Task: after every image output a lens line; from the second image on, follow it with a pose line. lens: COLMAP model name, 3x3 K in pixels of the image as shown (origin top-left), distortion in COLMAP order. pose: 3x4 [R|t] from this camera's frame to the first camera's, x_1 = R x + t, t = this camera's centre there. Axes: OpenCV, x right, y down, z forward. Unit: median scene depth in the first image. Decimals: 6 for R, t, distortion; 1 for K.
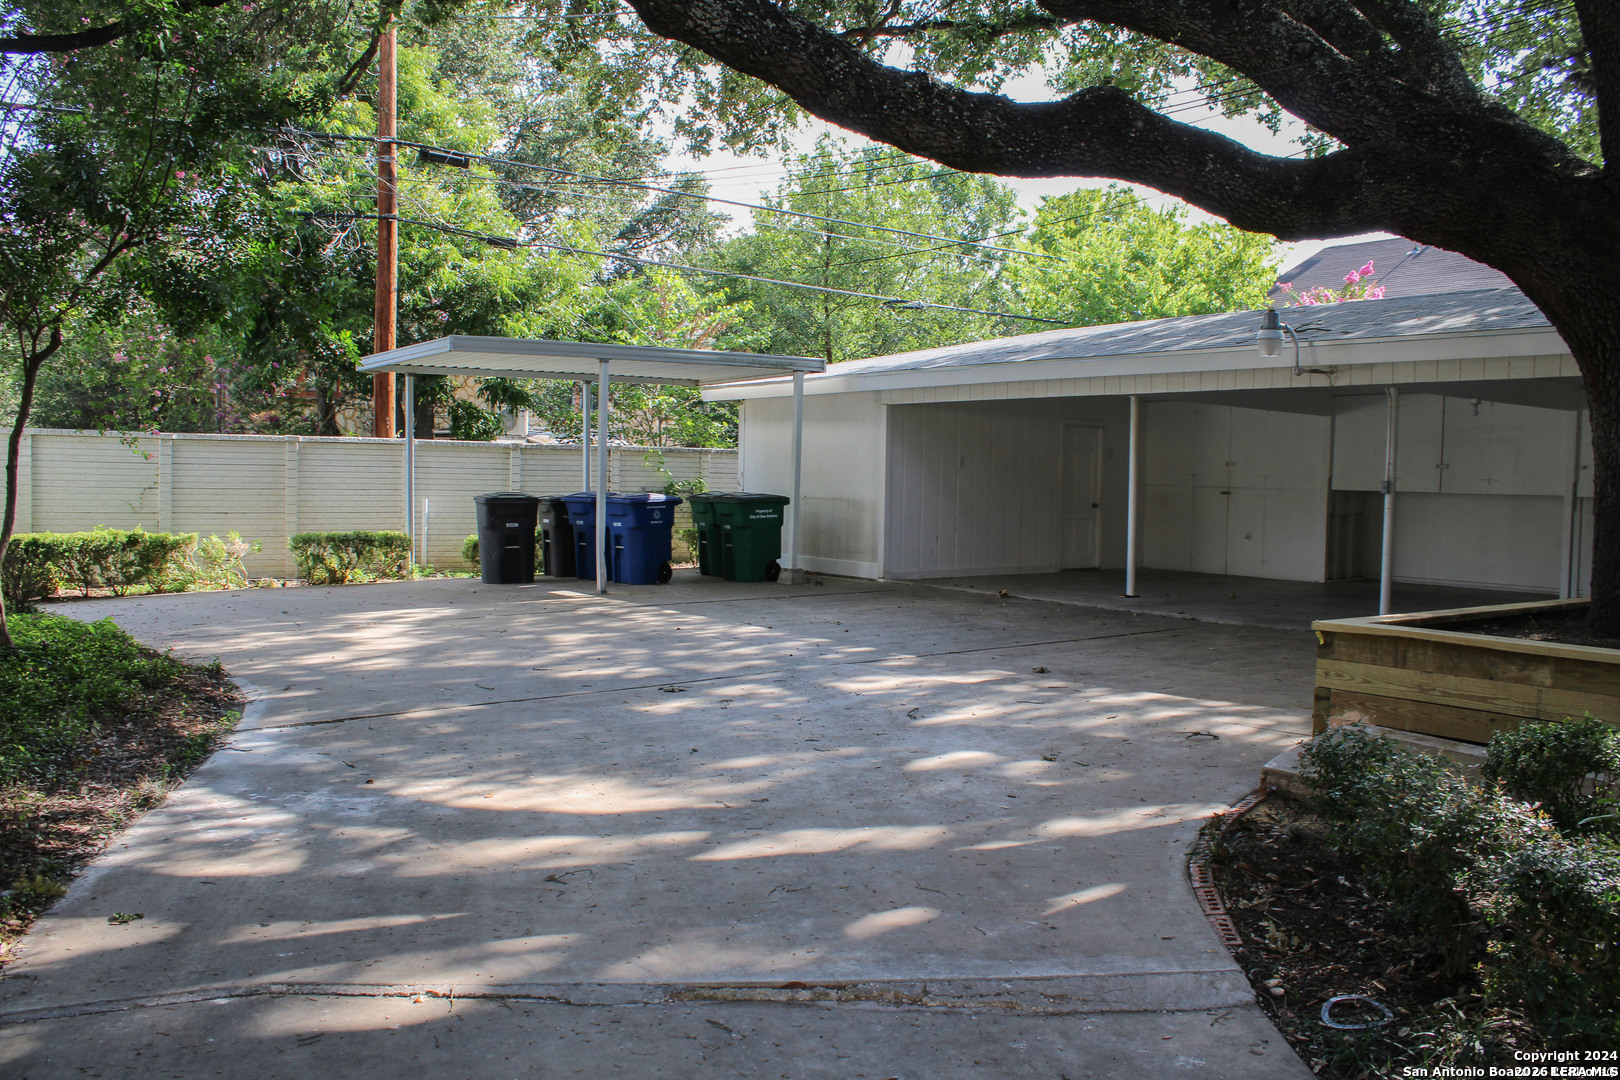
lens RADIAL K [[1329.9, 0, 810.0], [0, 1329.9, 540.0], [0, 0, 1]] dist [-0.169865, 0.129858]
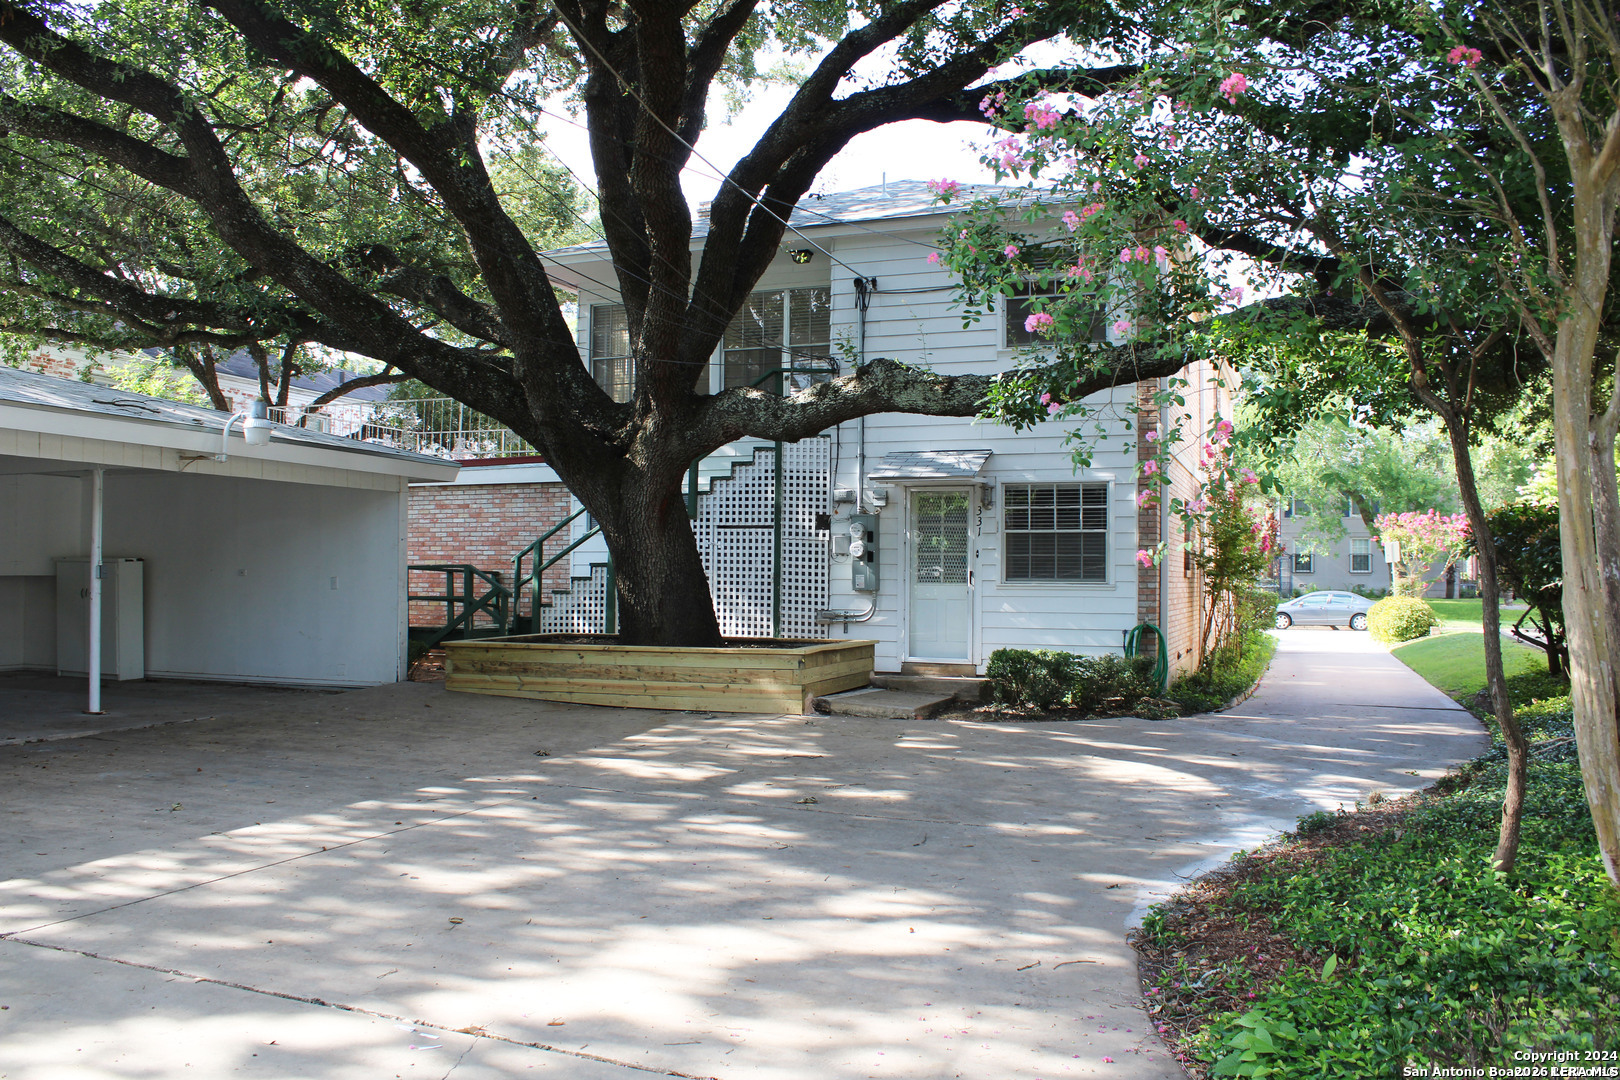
lens RADIAL K [[1329.9, 0, 810.0], [0, 1329.9, 540.0], [0, 0, 1]] dist [-0.169865, 0.129858]
pose [[-0.546839, 0.004195, 0.837227, -0.485290], [0.027046, 0.999554, 0.012657, -0.046350], [-0.836801, 0.029565, -0.546709, 0.800373]]
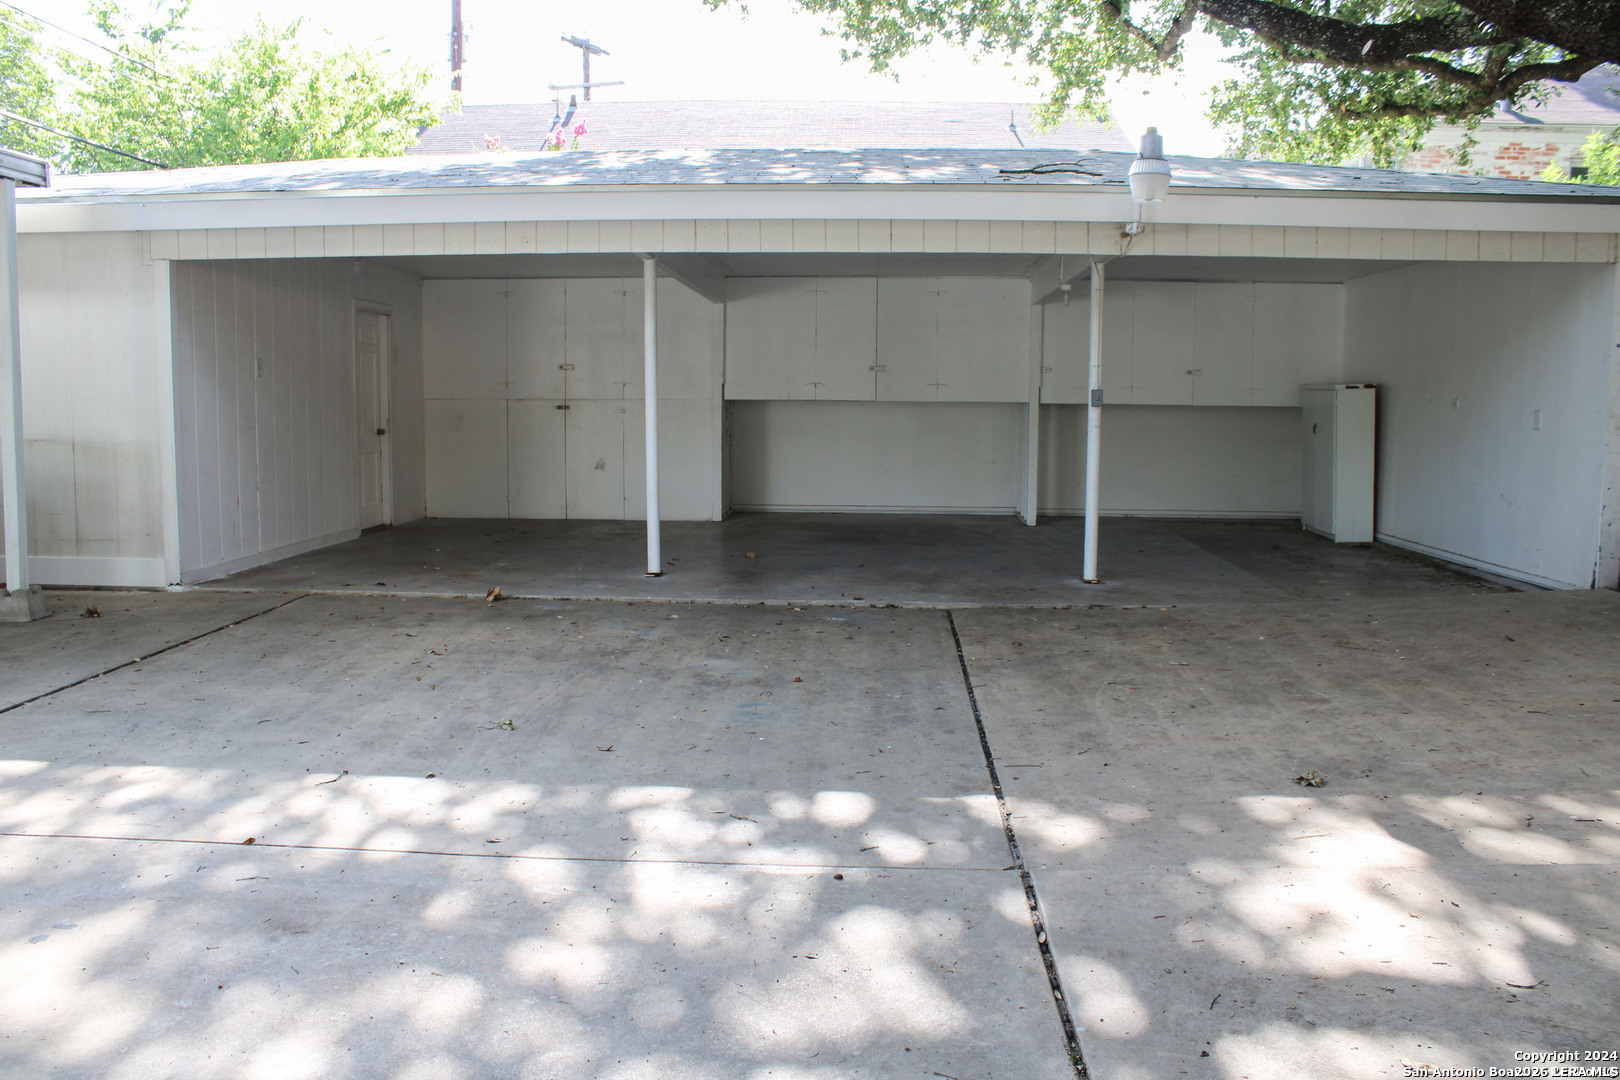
lens RADIAL K [[1329.9, 0, 810.0], [0, 1329.9, 540.0], [0, 0, 1]] dist [-0.169865, 0.129858]
pose [[0.637799, -0.096203, 0.764171, -0.179165], [0.042106, 0.995040, 0.090124, -0.025311], [-0.769051, -0.025305, 0.638686, 0.468644]]
